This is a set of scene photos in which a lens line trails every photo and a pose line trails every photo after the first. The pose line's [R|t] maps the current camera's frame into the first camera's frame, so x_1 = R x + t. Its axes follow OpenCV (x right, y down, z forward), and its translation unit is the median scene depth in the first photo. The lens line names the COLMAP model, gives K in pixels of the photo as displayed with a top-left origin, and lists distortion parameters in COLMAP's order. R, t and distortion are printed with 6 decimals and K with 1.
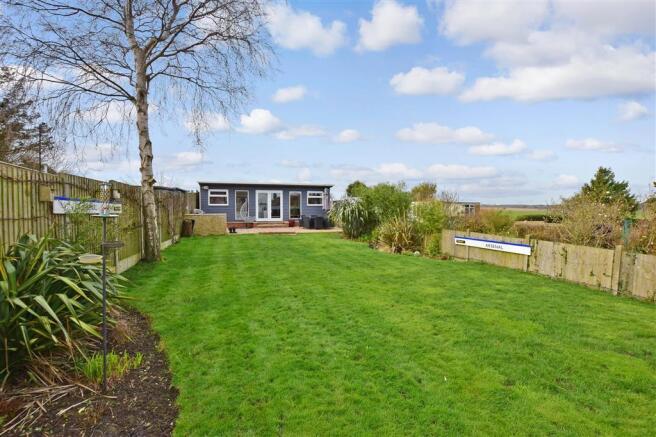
lens RADIAL K [[289.3, 0, 330.2], [0, 289.3, 212.4], [0, 0, 1]] dist [-0.002511, -0.000449]
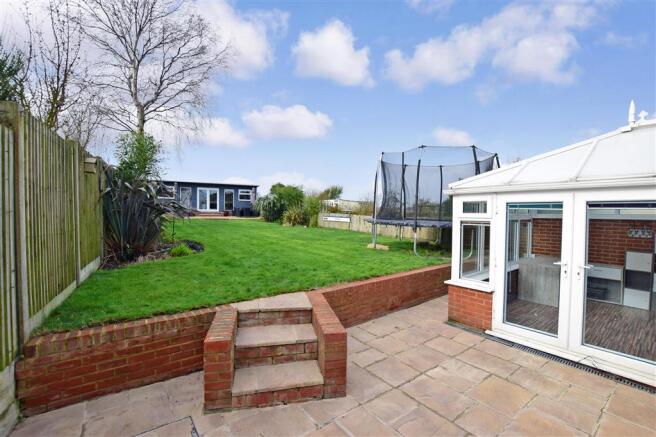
lens RADIAL K [[289.3, 0, 326.3], [0, 289.3, 218.0], [0, 0, 1]] dist [-0.002511, -0.000449]
pose [[0.978427, 0.007508, 0.206458, 0.042376], [-0.010100, 0.999883, 0.011506, 0.040051], [-0.206347, -0.013343, 0.978388, -0.398624]]
